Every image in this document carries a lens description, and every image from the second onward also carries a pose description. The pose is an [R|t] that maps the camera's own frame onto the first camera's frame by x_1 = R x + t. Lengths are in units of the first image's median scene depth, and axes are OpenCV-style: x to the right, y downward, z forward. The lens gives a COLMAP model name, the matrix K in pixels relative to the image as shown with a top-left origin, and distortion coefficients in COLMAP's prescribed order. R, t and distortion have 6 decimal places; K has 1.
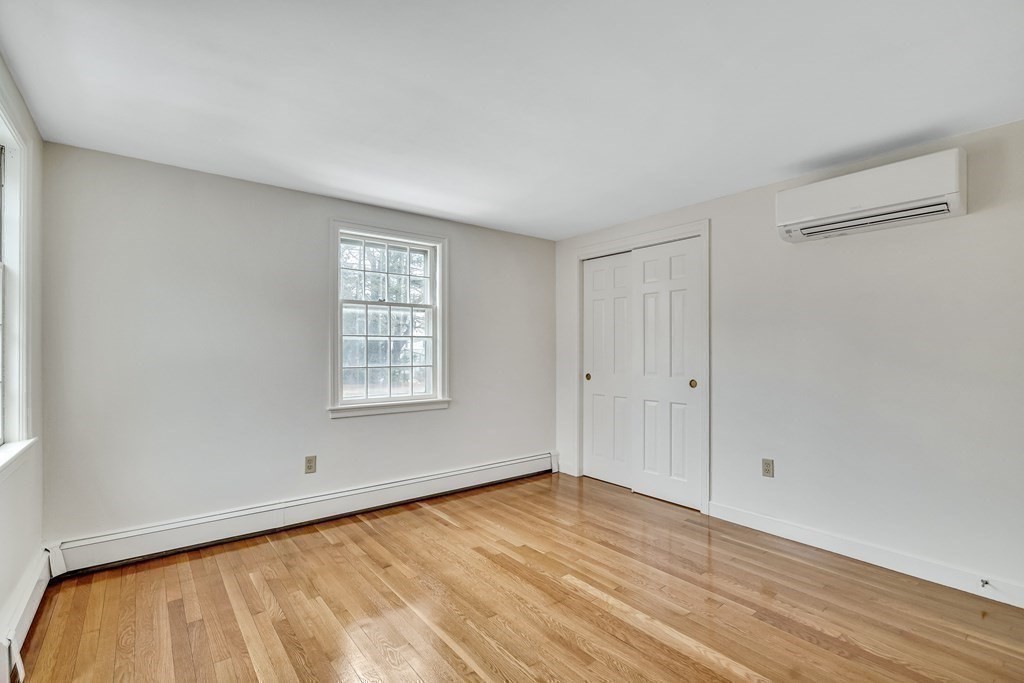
lens RADIAL K [[475.1, 0, 512.0], [0, 475.1, 349.7], [0, 0, 1]] dist [-0.000216, -0.000022]
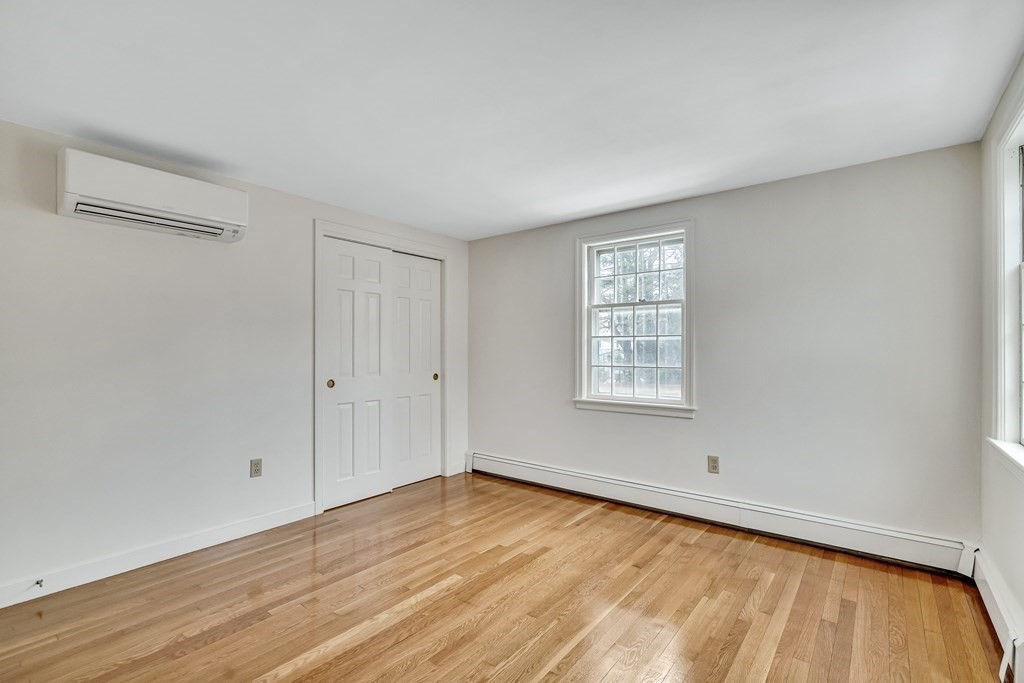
lens RADIAL K [[475.1, 0, 512.0], [0, 475.1, 349.7], [0, 0, 1]] dist [-0.000216, -0.000022]
pose [[-0.244010, 0.002282, 0.969770, -0.806980], [-0.002282, 0.999993, -0.002927, 0.002444], [-0.969770, -0.002928, -0.244003, 1.035174]]
